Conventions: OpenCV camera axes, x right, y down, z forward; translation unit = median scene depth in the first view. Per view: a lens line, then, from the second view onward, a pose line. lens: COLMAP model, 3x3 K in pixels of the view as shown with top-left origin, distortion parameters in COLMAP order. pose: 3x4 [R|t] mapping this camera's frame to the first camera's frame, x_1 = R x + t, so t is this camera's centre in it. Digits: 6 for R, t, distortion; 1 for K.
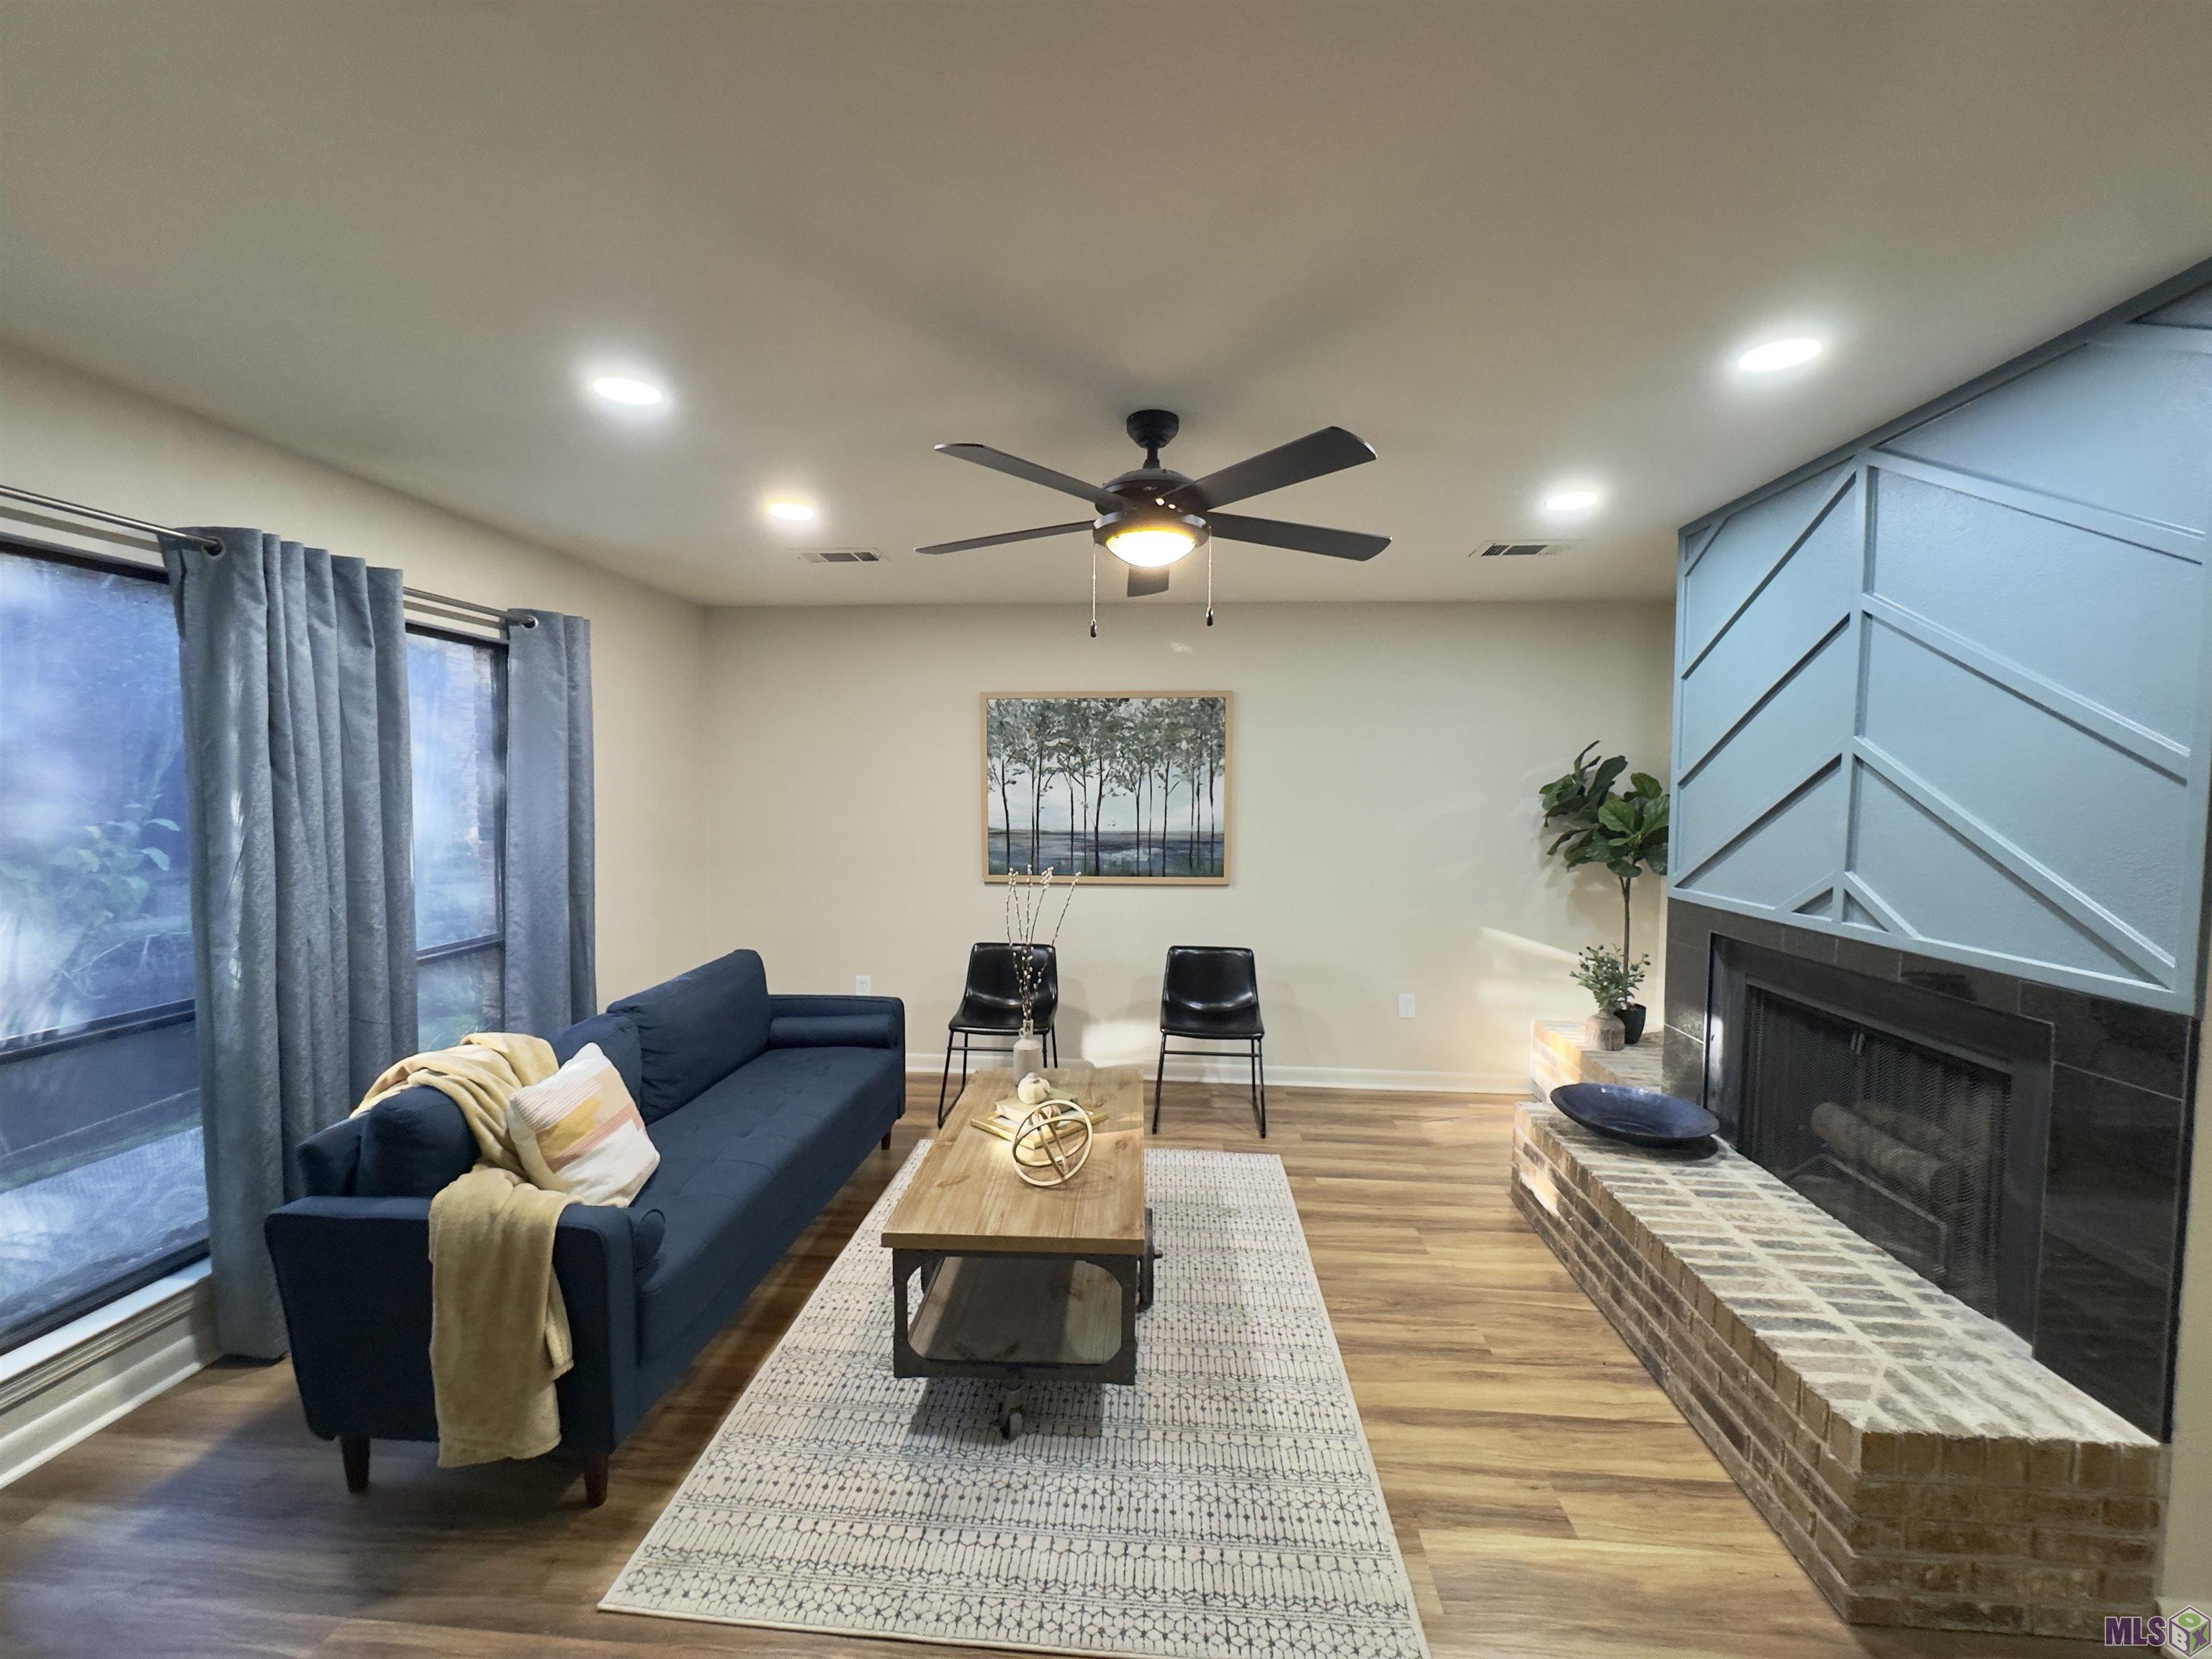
lens RADIAL K [[886.6, 0, 1111.3], [0, 886.6, 830.8], [0, 0, 1]] dist [-0.006590, 0.001226]
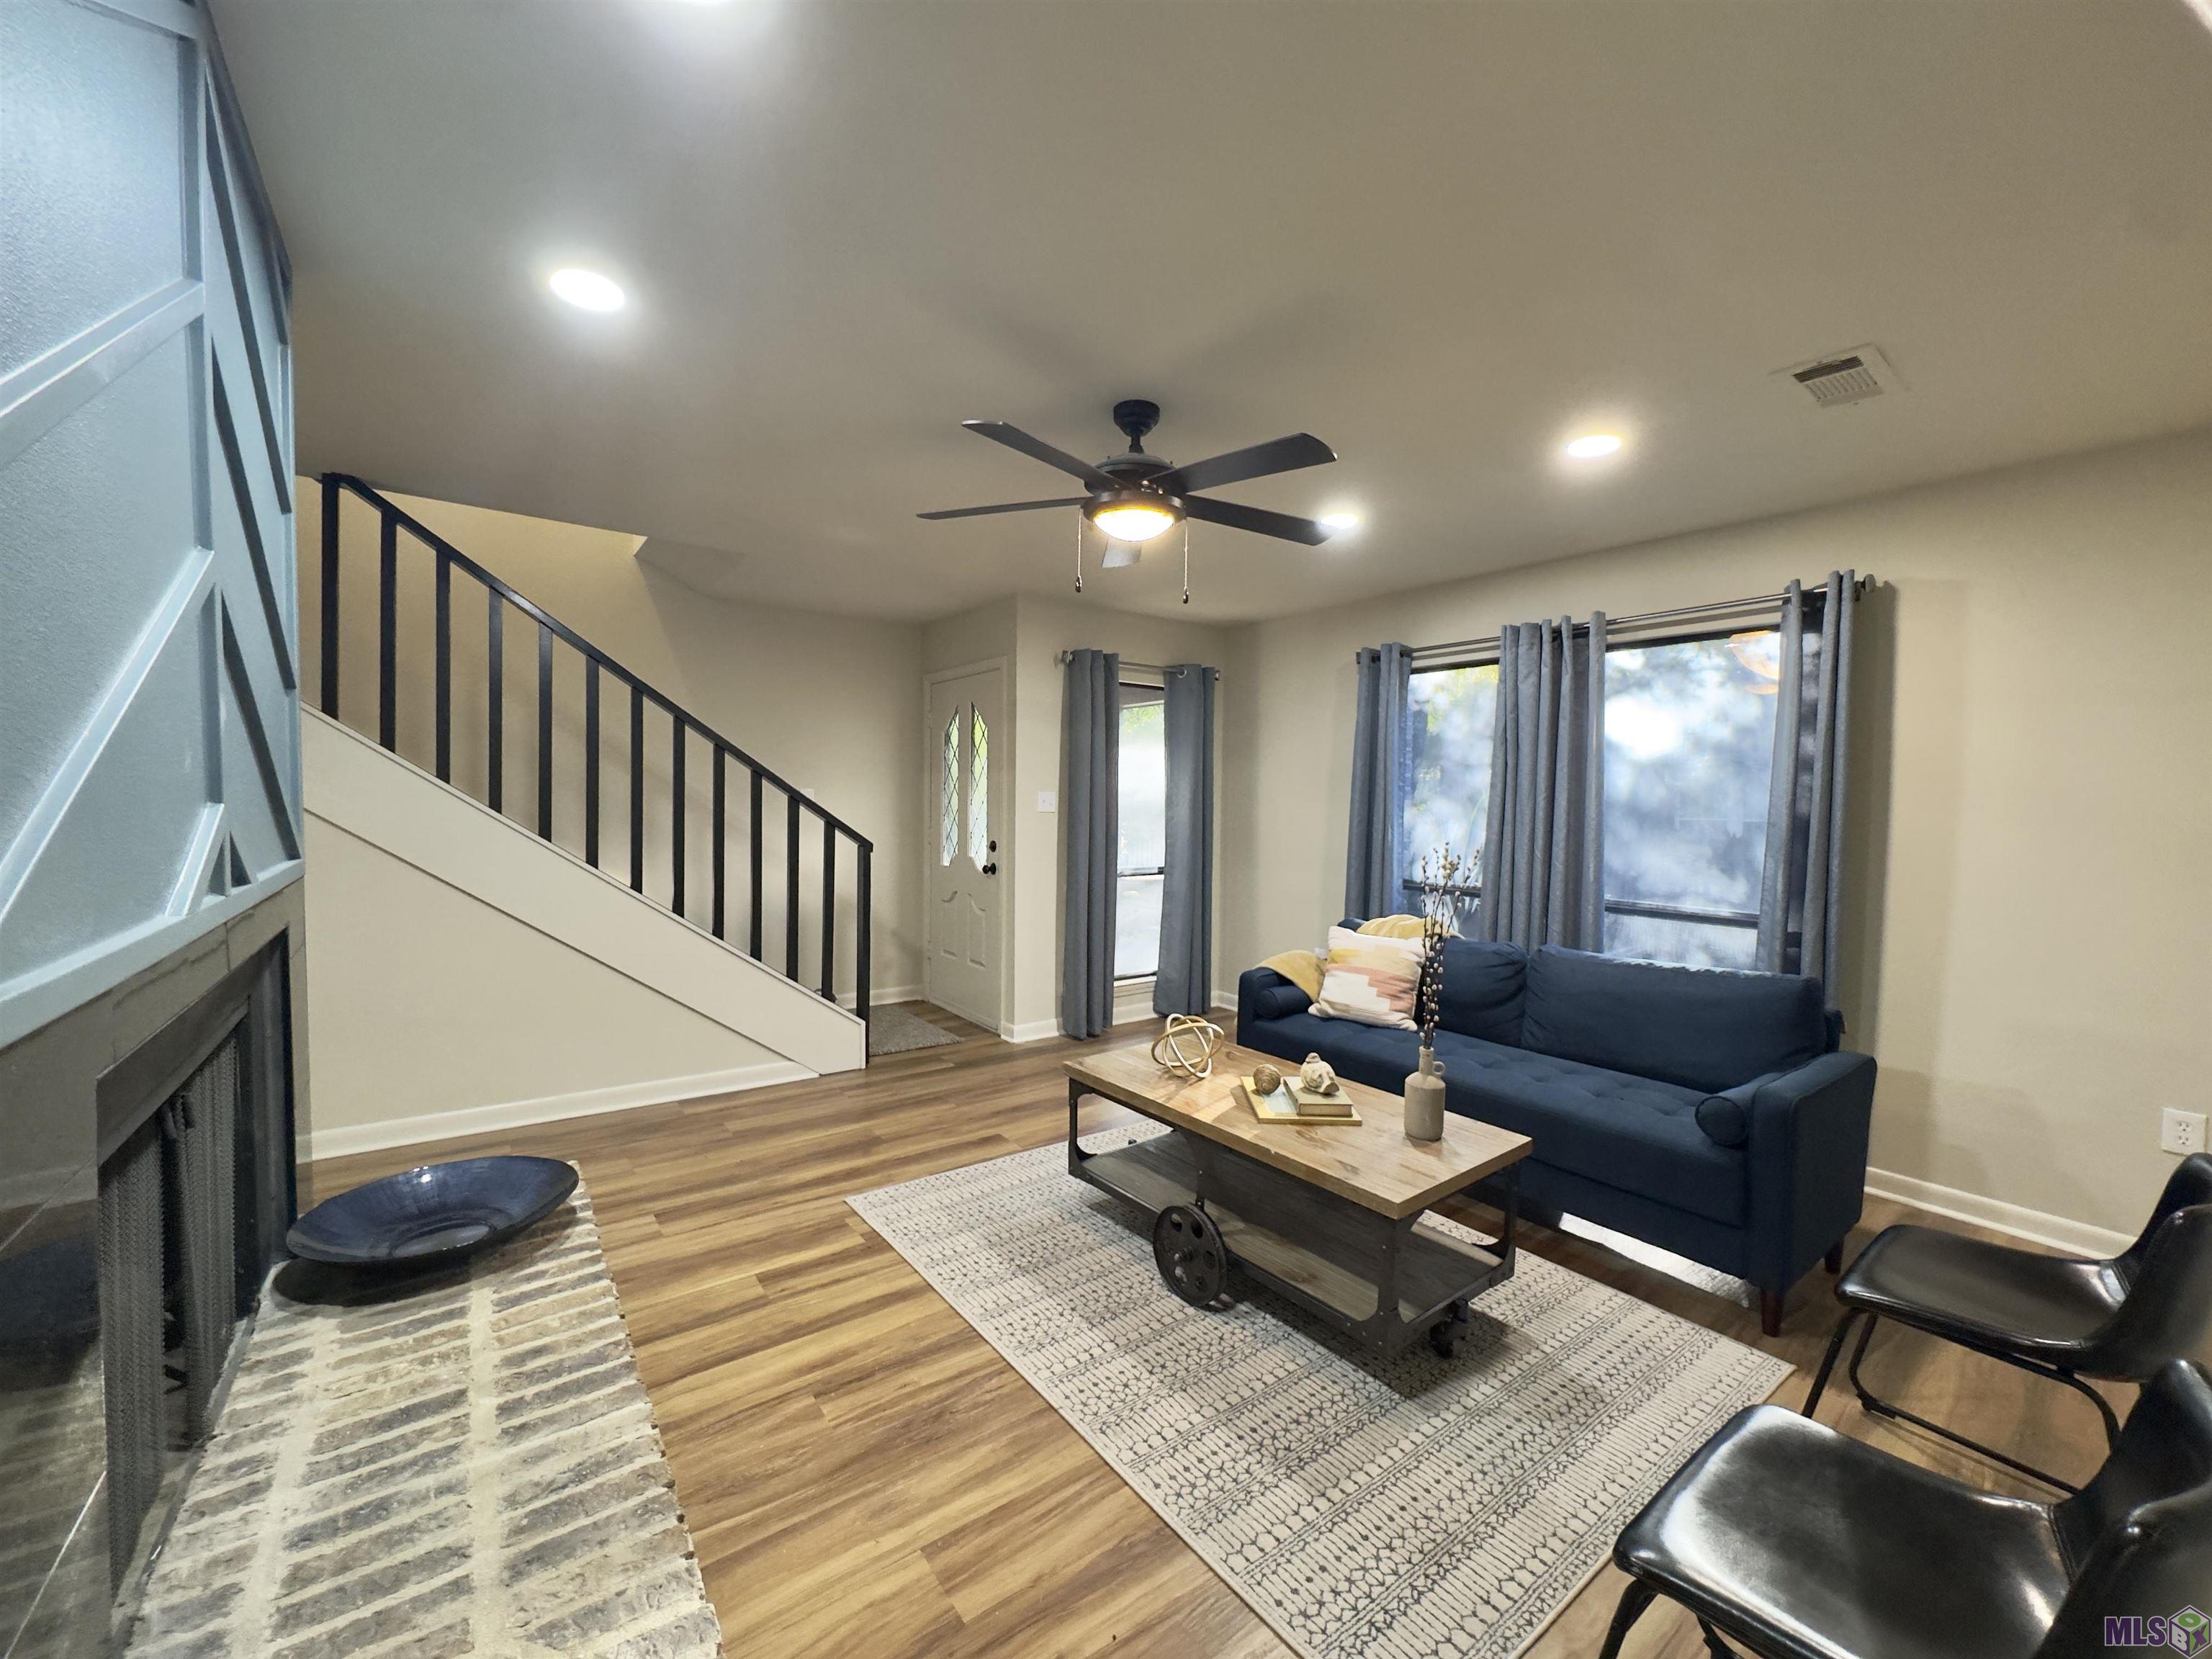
lens RADIAL K [[886.6, 0, 1111.3], [0, 886.6, 830.8], [0, 0, 1]] dist [-0.006590, 0.001226]
pose [[-0.756863, 0.003917, -0.653562, 0.779434], [-0.055938, 0.995924, 0.070749, -0.007493], [0.651175, 0.090107, -0.753559, 1.807154]]
